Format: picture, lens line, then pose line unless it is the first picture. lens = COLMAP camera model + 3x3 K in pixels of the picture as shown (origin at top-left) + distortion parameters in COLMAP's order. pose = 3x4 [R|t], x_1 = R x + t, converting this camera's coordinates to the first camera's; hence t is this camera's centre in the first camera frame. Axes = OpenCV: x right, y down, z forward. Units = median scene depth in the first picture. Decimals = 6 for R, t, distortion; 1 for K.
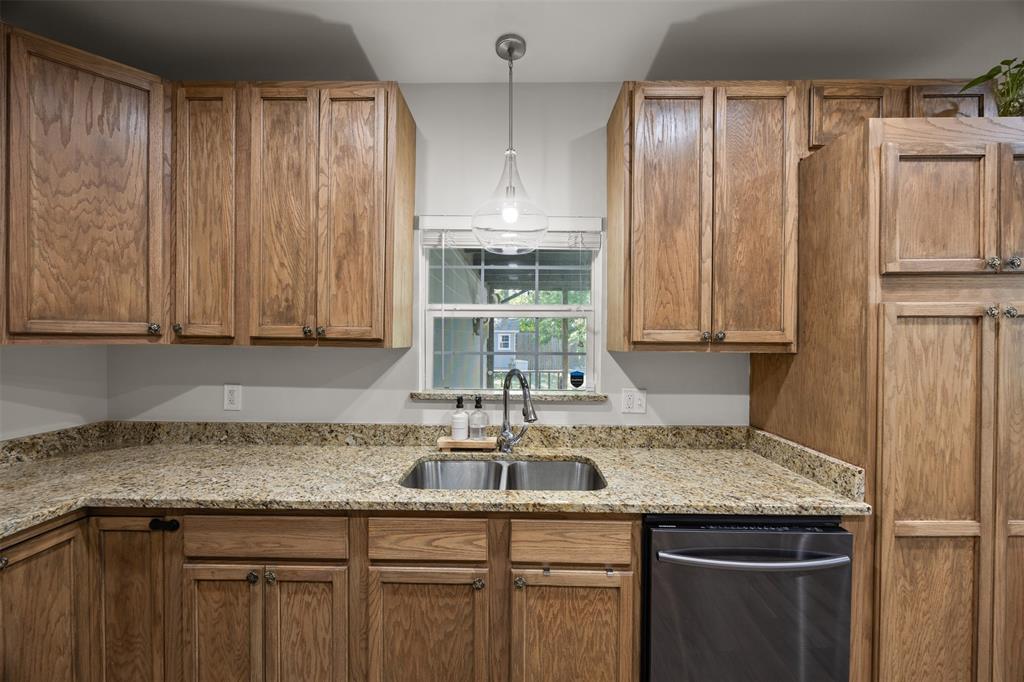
lens RADIAL K [[391.3, 0, 511.2], [0, 391.3, 340.8], [0, 0, 1]] dist [-0.000671, -0.001055]
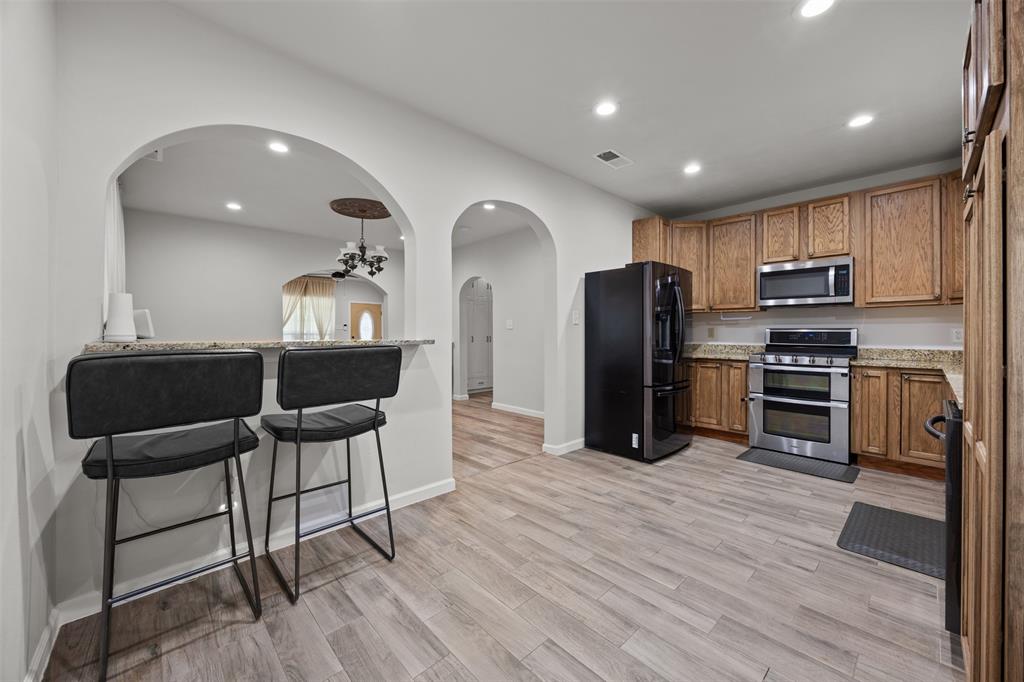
lens RADIAL K [[391.3, 0, 507.9], [0, 391.3, 334.3], [0, 0, 1]] dist [-0.000671, -0.001055]
pose [[-0.716790, -0.009775, -0.697221, 2.226699], [-0.016095, 0.999867, 0.002529, 0.225285], [0.697104, 0.013034, -0.716852, 0.782259]]
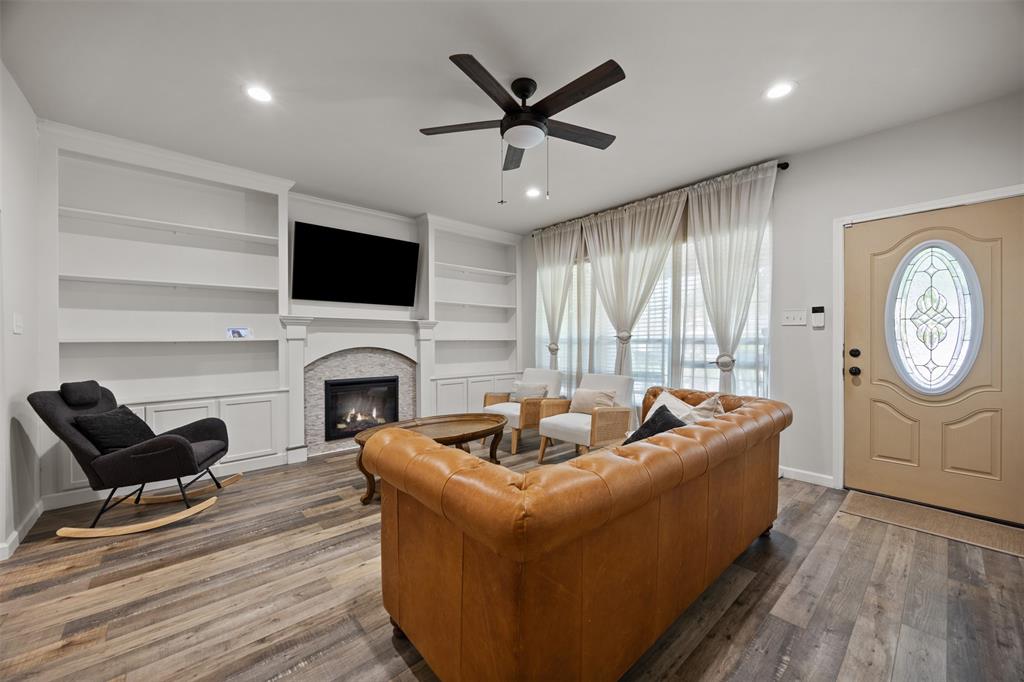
lens RADIAL K [[391.3, 0, 509.9], [0, 391.3, 349.4], [0, 0, 1]] dist [-0.000671, -0.001055]
pose [[-0.679766, -0.028408, 0.732879, -1.387421], [0.004931, 0.999050, 0.043299, 0.232513], [-0.733413, 0.033047, -0.678980, -4.371066]]
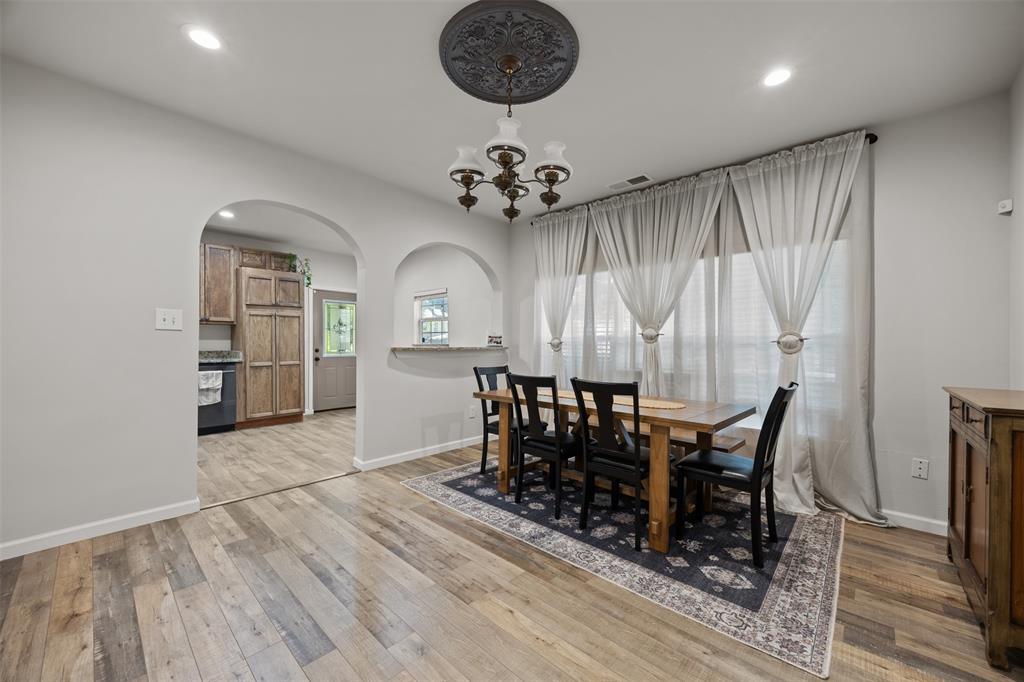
lens RADIAL K [[391.3, 0, 509.9], [0, 391.3, 344.3], [0, 0, 1]] dist [-0.000671, -0.001055]
pose [[0.664266, -0.009415, 0.747437, -0.269378], [0.010339, 0.999941, 0.003408, 0.239099], [-0.747425, 0.005464, 0.664324, -3.410341]]
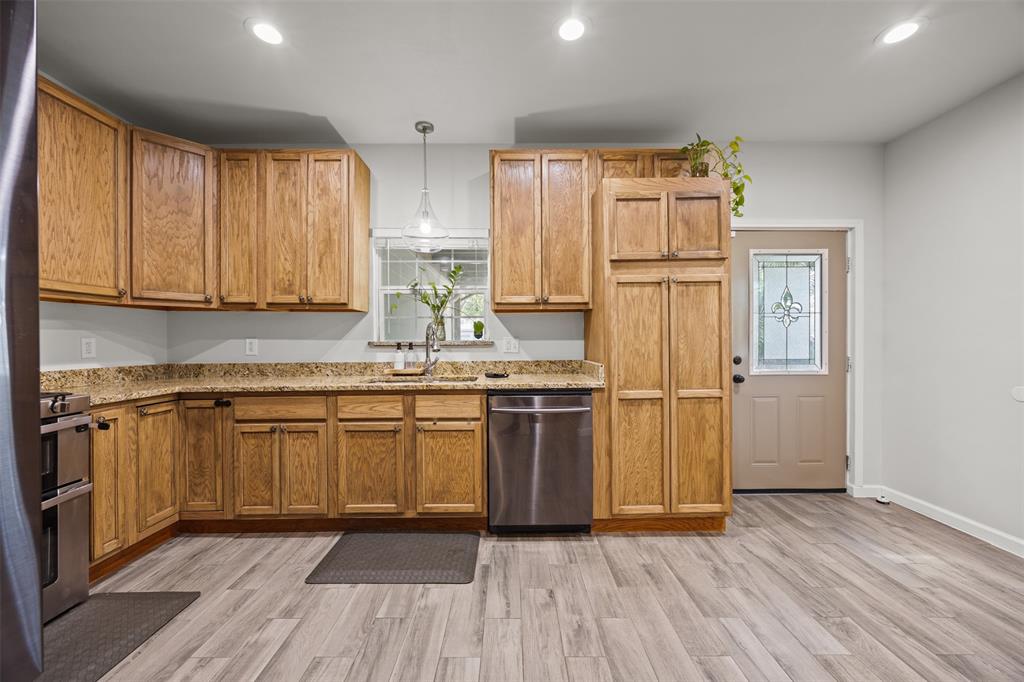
lens RADIAL K [[391.3, 0, 509.5], [0, 391.3, 341.5], [0, 0, 1]] dist [-0.000671, -0.001055]
pose [[0.999614, -0.011612, 0.025242, 0.358457], [0.011754, 0.999916, -0.005467, 0.197458], [-0.025176, 0.005762, 0.999666, -0.769601]]
